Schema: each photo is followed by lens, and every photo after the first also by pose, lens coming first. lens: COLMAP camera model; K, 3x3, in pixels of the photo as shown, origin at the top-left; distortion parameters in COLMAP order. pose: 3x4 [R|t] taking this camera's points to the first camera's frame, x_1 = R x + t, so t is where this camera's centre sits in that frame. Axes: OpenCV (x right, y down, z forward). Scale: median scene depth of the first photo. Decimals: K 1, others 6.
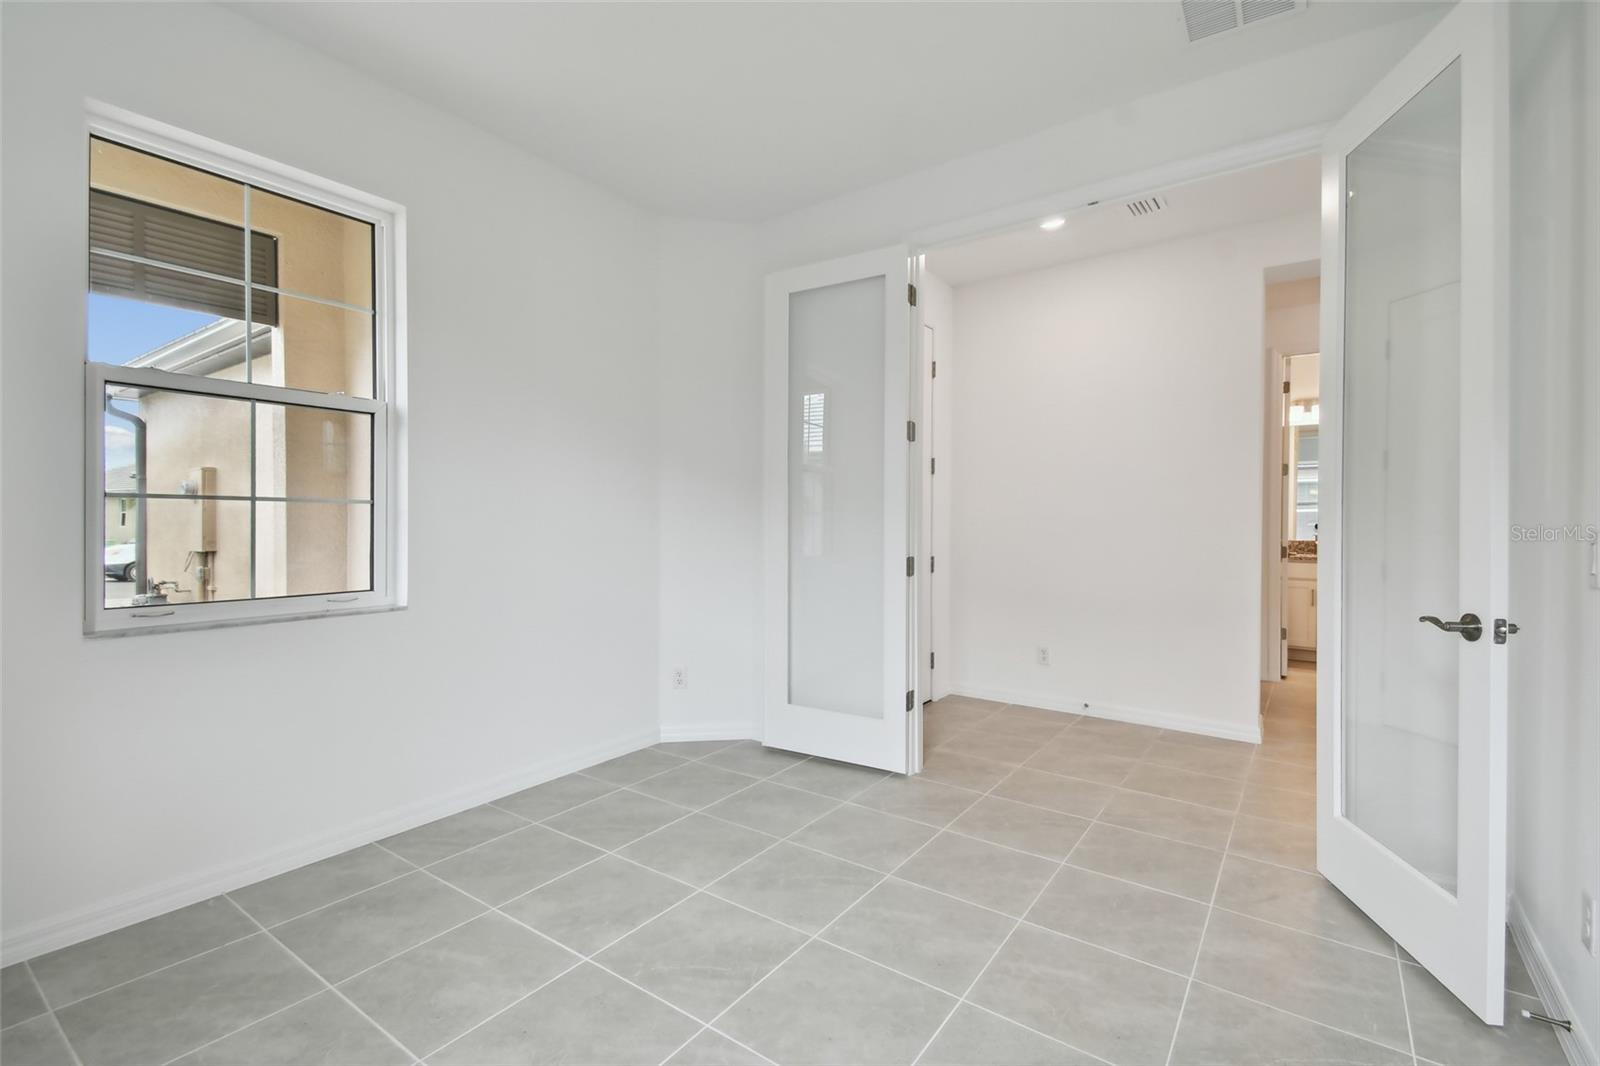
lens RADIAL K [[712.9, 0, 800.0], [0, 712.9, 533.0], [0, 0, 1]] dist [0.001028, 0.000143]
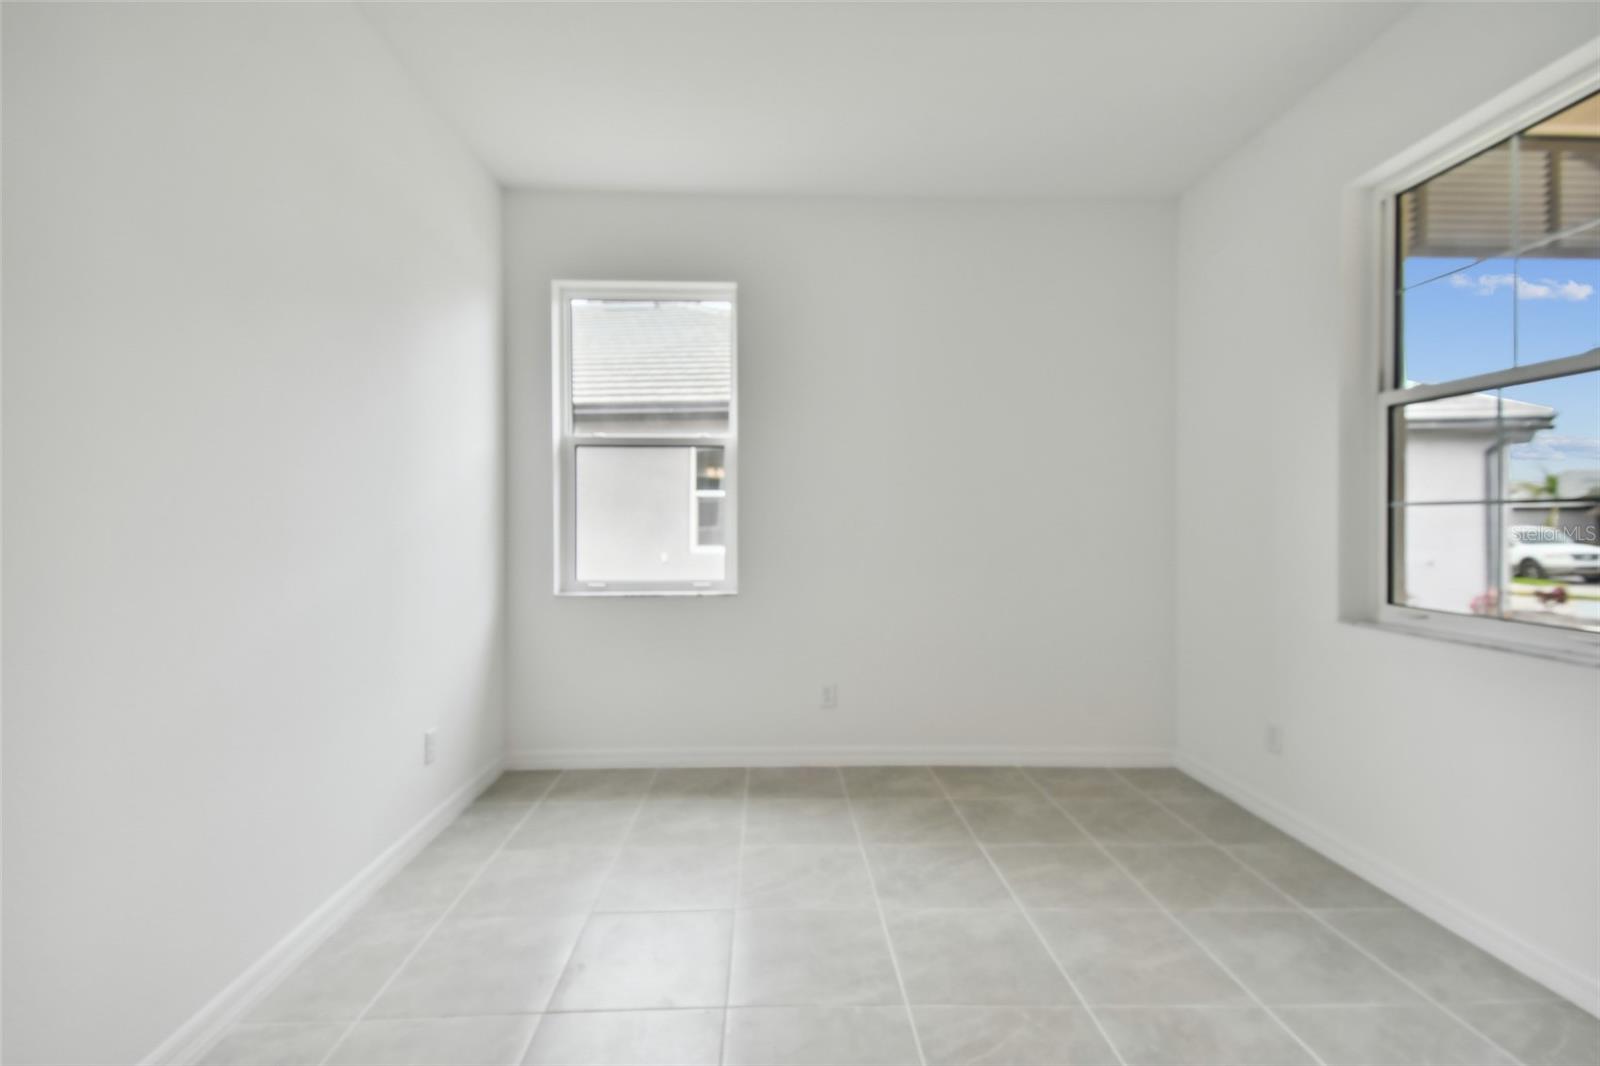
lens RADIAL K [[712.9, 0, 800.0], [0, 712.9, 533.0], [0, 0, 1]] dist [0.001028, 0.000143]
pose [[-0.789927, 0.007695, -0.613153, 0.529444], [-0.005510, 0.999792, 0.019646, -0.030049], [0.613177, 0.018898, -0.789720, 1.423156]]
